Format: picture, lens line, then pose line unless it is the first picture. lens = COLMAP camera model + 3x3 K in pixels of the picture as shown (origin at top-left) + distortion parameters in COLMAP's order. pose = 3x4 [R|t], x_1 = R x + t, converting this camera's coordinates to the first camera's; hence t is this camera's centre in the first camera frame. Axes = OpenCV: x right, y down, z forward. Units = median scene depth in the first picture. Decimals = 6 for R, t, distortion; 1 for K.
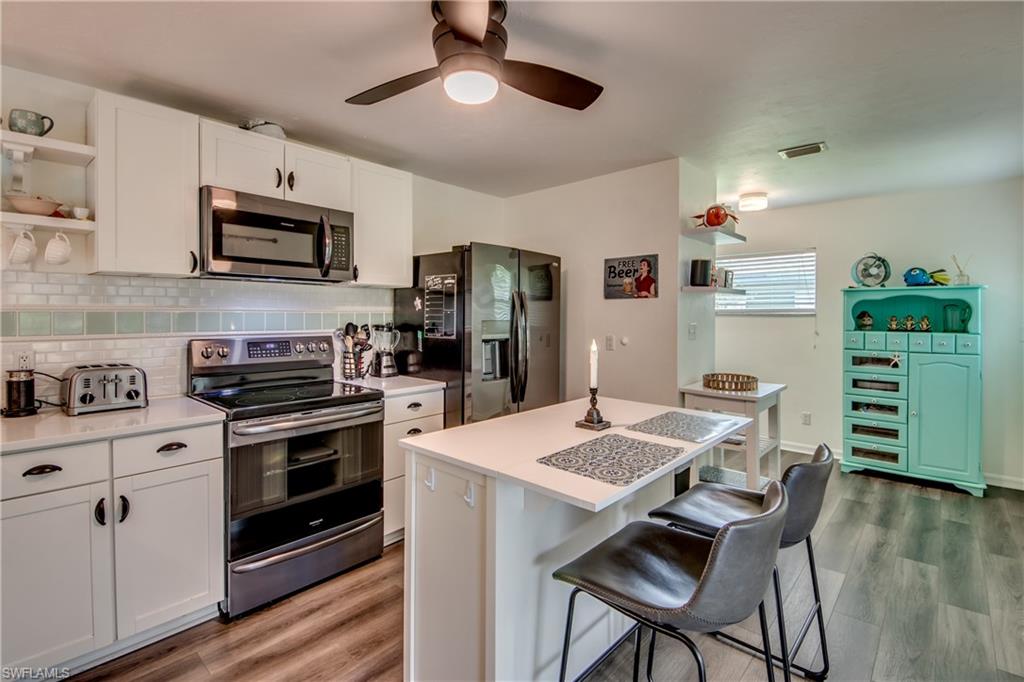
lens RADIAL K [[500.0, 0, 510.3], [0, 500.0, 319.9], [0, 0, 1]] dist [-0.000654, -0.007165]
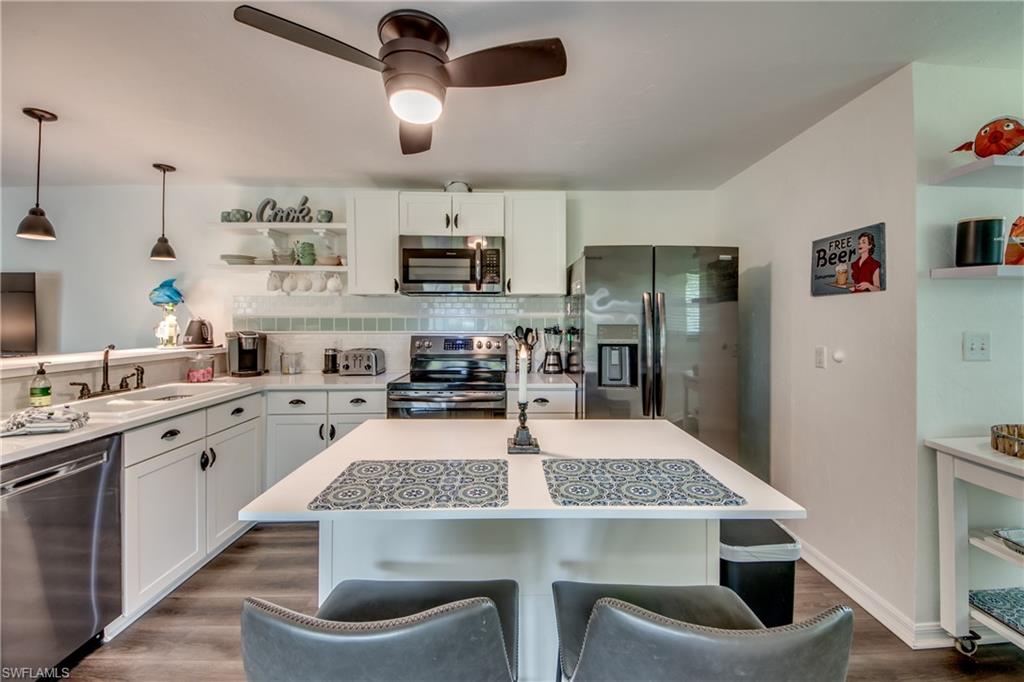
lens RADIAL K [[405.3, 0, 499.0], [0, 405.3, 319.9], [0, 0, 1]] dist [0.008171, -0.012257]
pose [[0.649210, -0.004649, -0.760595, 0.389963], [-0.008238, 0.999880, -0.013143, 0.003914], [0.760565, 0.014798, 0.649094, 0.313679]]
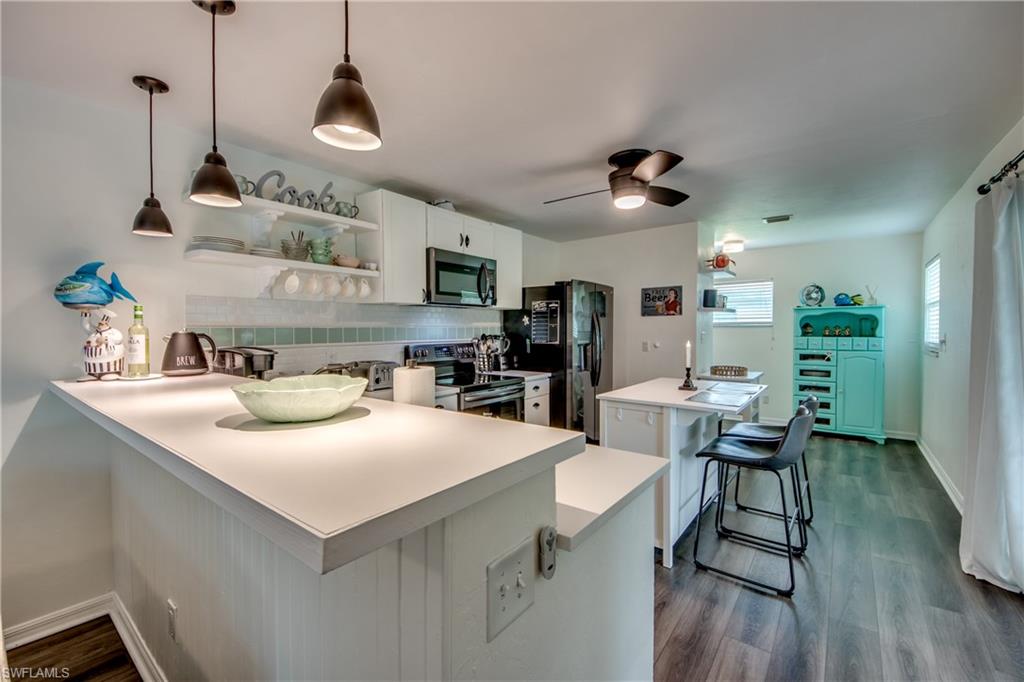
lens RADIAL K [[460.5, 0, 501.2], [0, 460.5, 343.8], [0, 0, 1]] dist [-0.008129, 0.000886]
pose [[0.996944, -0.011367, 0.077292, -0.369593], [0.009535, 0.999666, 0.024032, 0.002906], [-0.077539, -0.023221, 0.996719, -0.345408]]
